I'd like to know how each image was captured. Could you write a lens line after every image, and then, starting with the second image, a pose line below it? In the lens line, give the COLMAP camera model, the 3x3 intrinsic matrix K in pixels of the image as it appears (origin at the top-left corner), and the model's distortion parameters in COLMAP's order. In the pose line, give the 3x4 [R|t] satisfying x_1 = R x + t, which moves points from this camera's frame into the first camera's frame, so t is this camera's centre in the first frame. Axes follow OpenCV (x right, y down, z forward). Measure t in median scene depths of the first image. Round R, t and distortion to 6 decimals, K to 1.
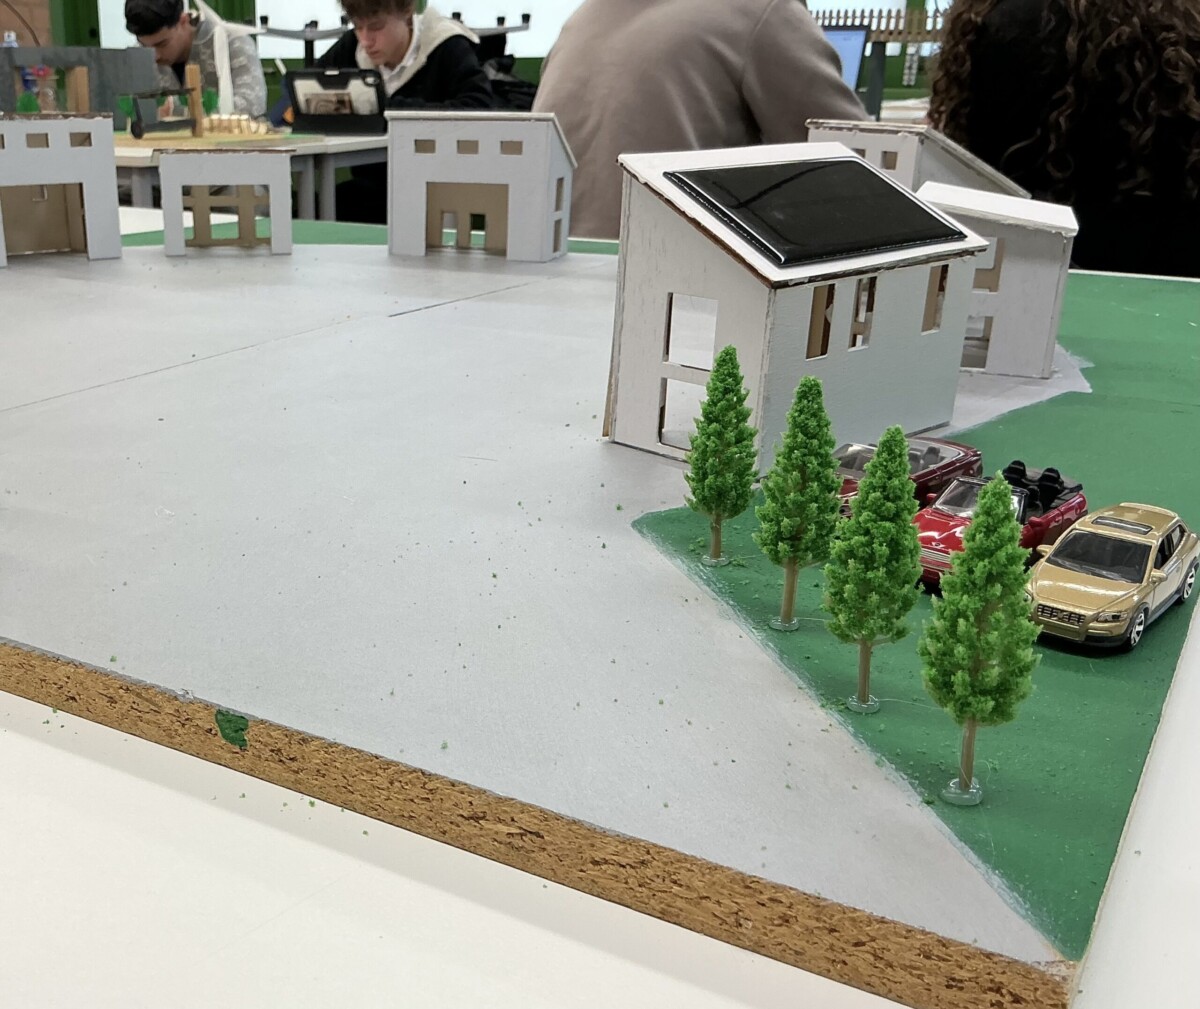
lens RADIAL K [[1033.8, 0, 600.0], [0, 1033.8, 504.5], [0, 0, 1]] dist [0.067603, -0.203038]
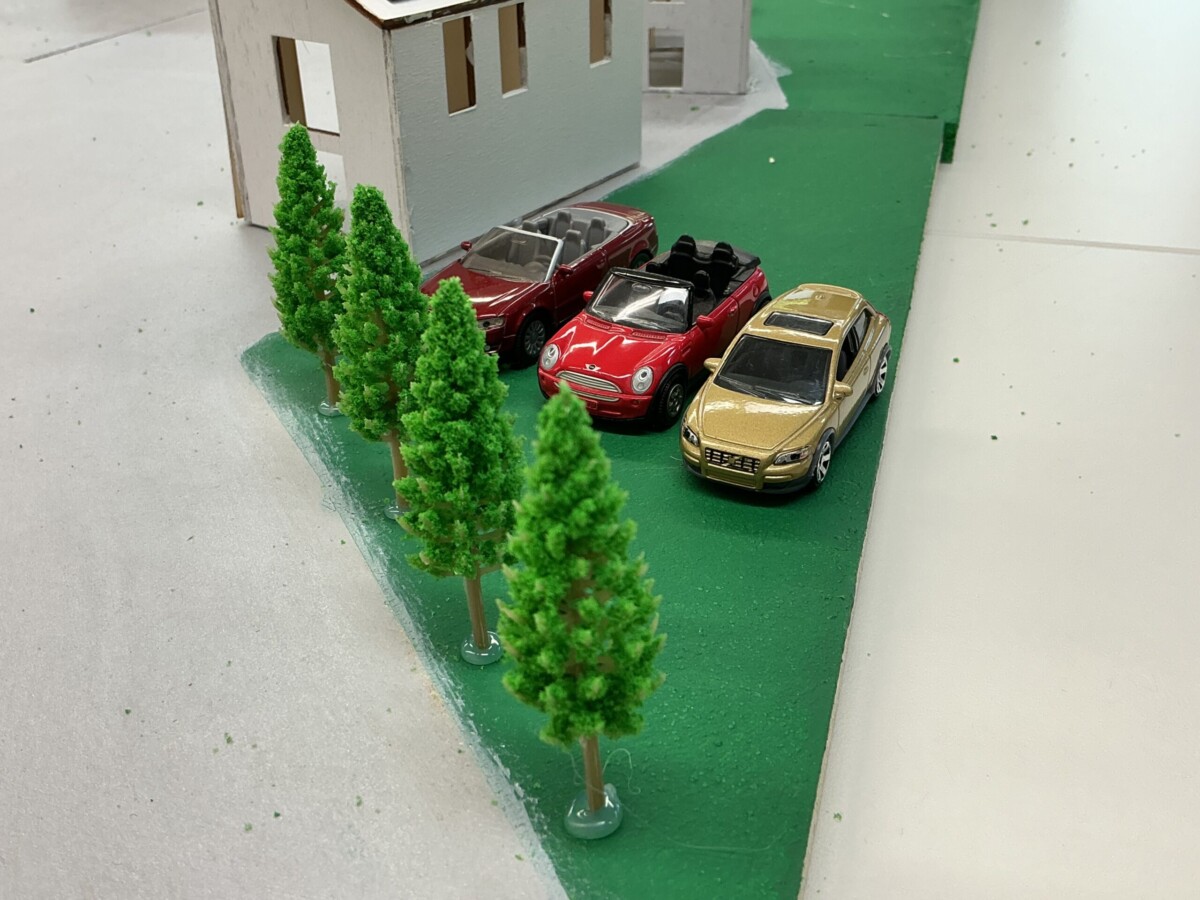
lens RADIAL K [[1240.3, 0, 600.0], [0, 1240.3, 450.0], [0, 0, 1]] dist [0.050844, 0.003955]
pose [[0.950295, -0.152122, 0.271657, 0.094201], [0.117676, 0.983280, 0.138971, -0.044497], [-0.288255, -0.100096, 0.952308, 0.133495]]
